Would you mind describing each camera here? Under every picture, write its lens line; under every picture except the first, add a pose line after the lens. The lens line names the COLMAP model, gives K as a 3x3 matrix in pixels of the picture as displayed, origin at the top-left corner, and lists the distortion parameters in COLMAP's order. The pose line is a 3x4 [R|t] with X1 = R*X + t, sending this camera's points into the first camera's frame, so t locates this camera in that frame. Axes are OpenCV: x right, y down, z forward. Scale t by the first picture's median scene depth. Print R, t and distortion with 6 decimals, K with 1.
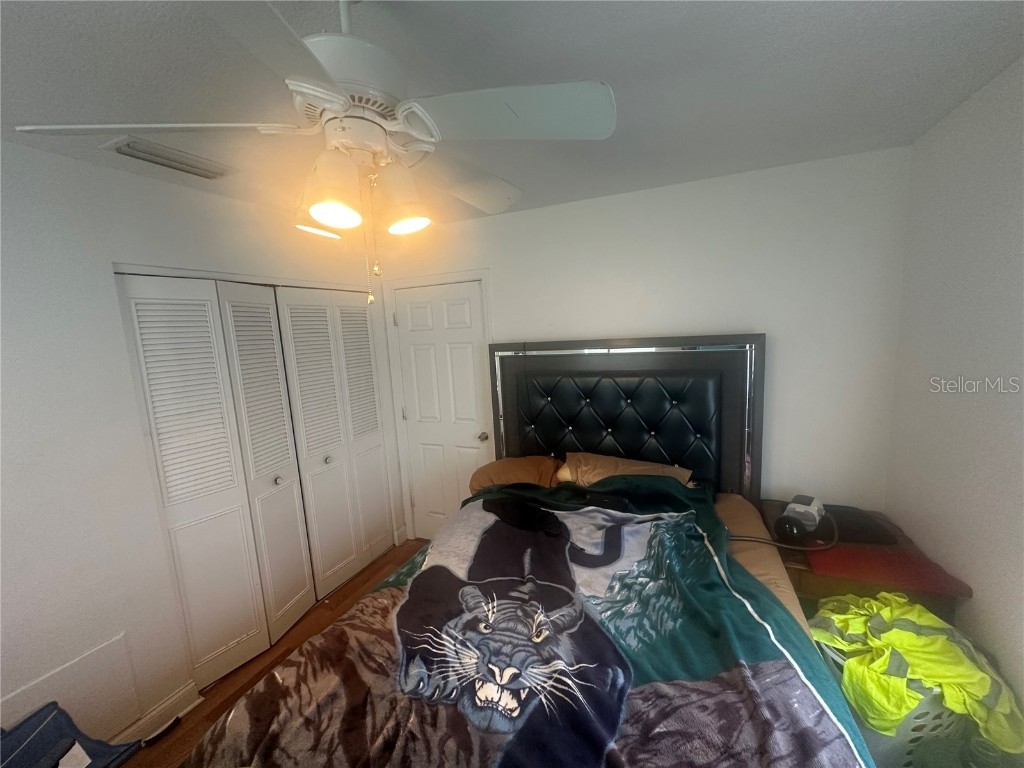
lens RADIAL K [[410.5, 0, 512.0], [0, 410.5, 384.0], [0, 0, 1]] dist [0.000165, 0.000036]
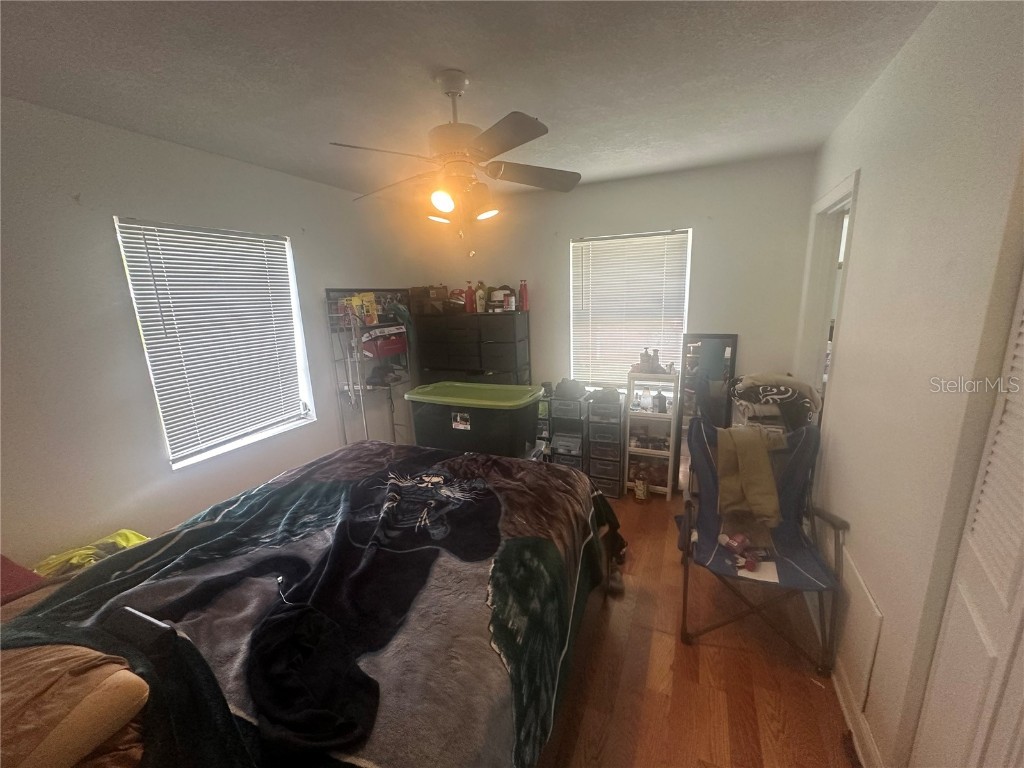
lens RADIAL K [[410.5, 0, 512.0], [0, 410.5, 384.0], [0, 0, 1]] dist [0.000165, 0.000036]
pose [[-0.996212, 0.080275, 0.033441, -0.373824], [0.086921, 0.931038, 0.354420, -0.196898], [-0.002684, 0.355984, -0.934488, 1.964356]]
